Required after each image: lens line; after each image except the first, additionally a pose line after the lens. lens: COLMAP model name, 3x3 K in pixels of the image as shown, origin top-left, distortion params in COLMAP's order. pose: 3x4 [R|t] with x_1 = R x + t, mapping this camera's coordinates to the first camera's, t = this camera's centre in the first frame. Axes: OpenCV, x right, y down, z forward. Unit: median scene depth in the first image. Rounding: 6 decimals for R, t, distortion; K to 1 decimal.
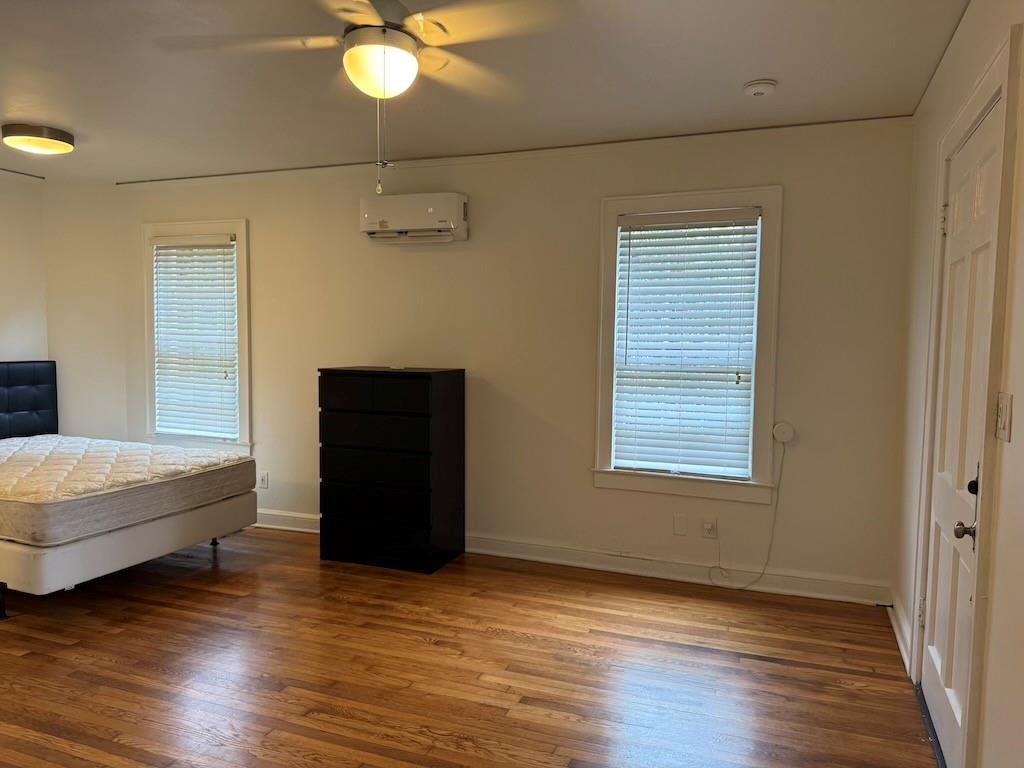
lens RADIAL K [[728.6, 0, 512.2], [0, 728.6, 386.2], [0, 0, 1]] dist [0.008648, -0.005932]
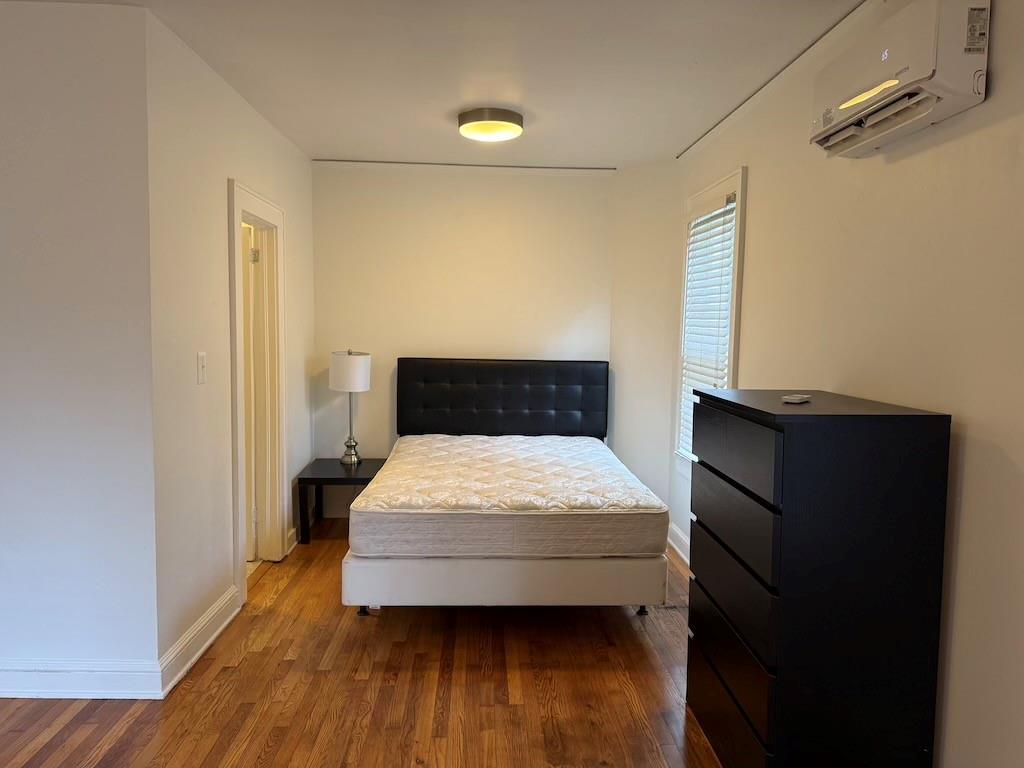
lens RADIAL K [[728.6, 0, 516.5], [0, 728.6, 384.8], [0, 0, 1]] dist [0.008648, -0.005932]
pose [[0.419250, 0.064031, -0.905610, 0.251663], [-0.076635, 0.996446, 0.034976, -0.041109], [0.904630, 0.054738, 0.422667, 0.707244]]
